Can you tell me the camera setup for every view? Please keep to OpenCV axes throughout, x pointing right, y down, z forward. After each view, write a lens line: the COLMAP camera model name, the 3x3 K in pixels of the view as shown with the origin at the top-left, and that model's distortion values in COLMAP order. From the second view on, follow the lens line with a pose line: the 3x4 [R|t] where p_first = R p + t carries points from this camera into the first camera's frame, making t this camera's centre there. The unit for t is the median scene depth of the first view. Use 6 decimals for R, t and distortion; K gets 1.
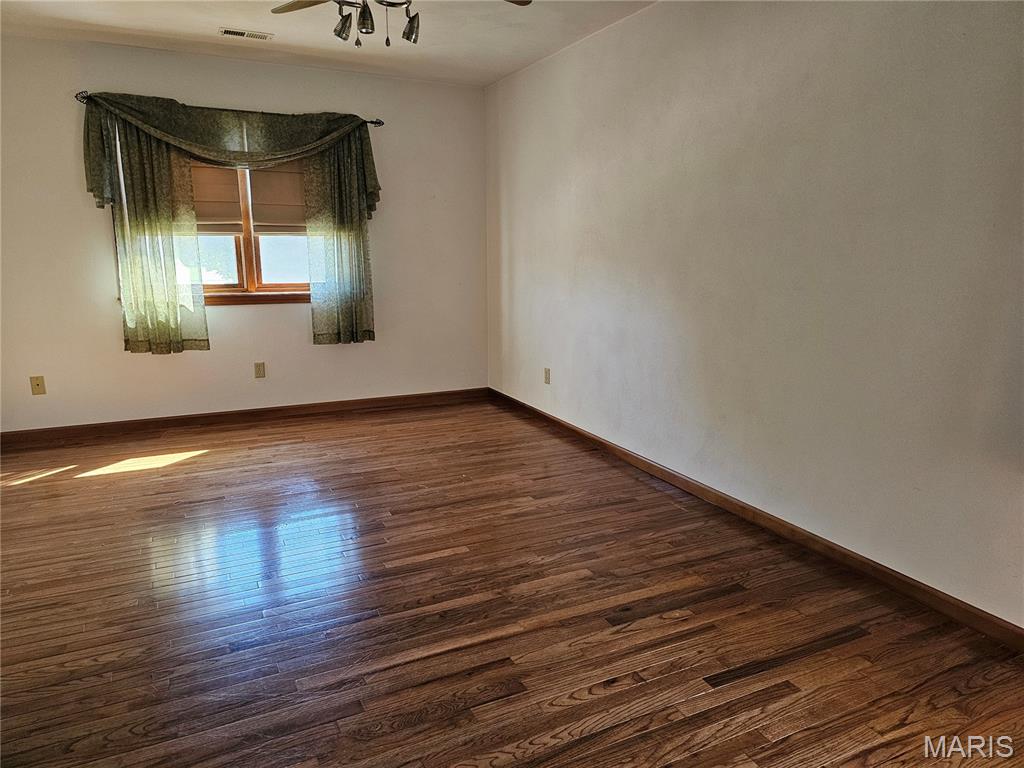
lens RADIAL K [[682.0, 0, 512.0], [0, 682.0, 384.0], [0, 0, 1]] dist [0.028893, -0.036669]
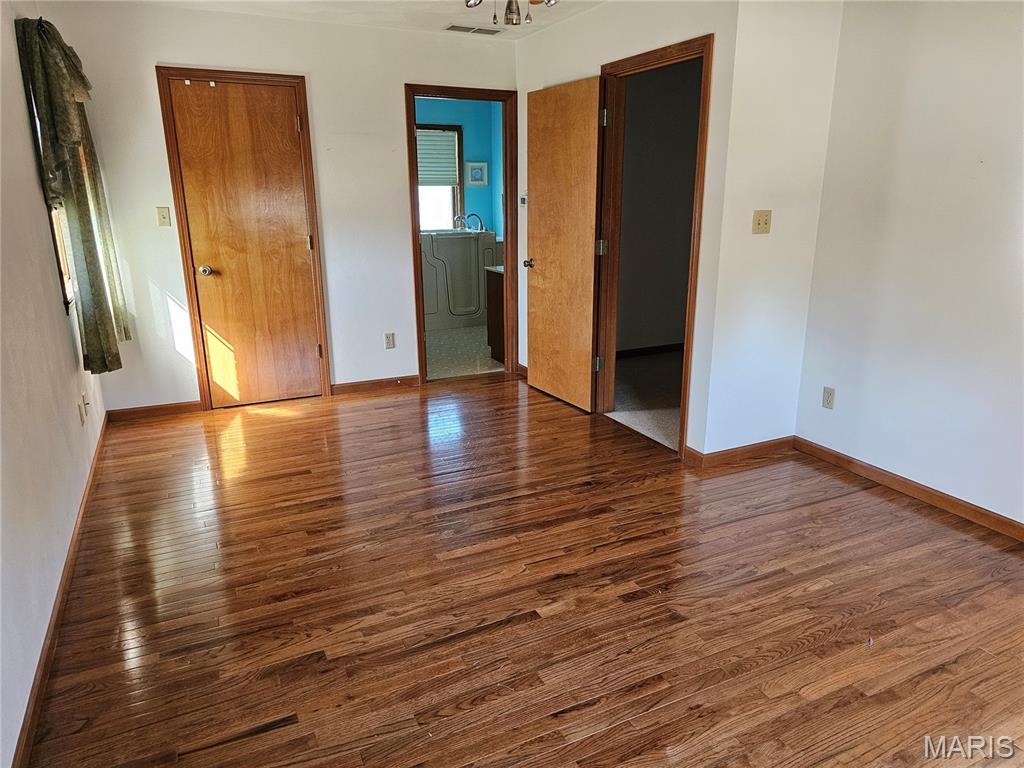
lens RADIAL K [[682.0, 0, 512.0], [0, 682.0, 384.0], [0, 0, 1]] dist [0.028893, -0.036669]
pose [[-0.999991, -0.004251, 0.000909, -0.172005], [-0.003378, 0.891544, 0.452921, -0.412642], [-0.002736, 0.452913, -0.891550, 1.770499]]
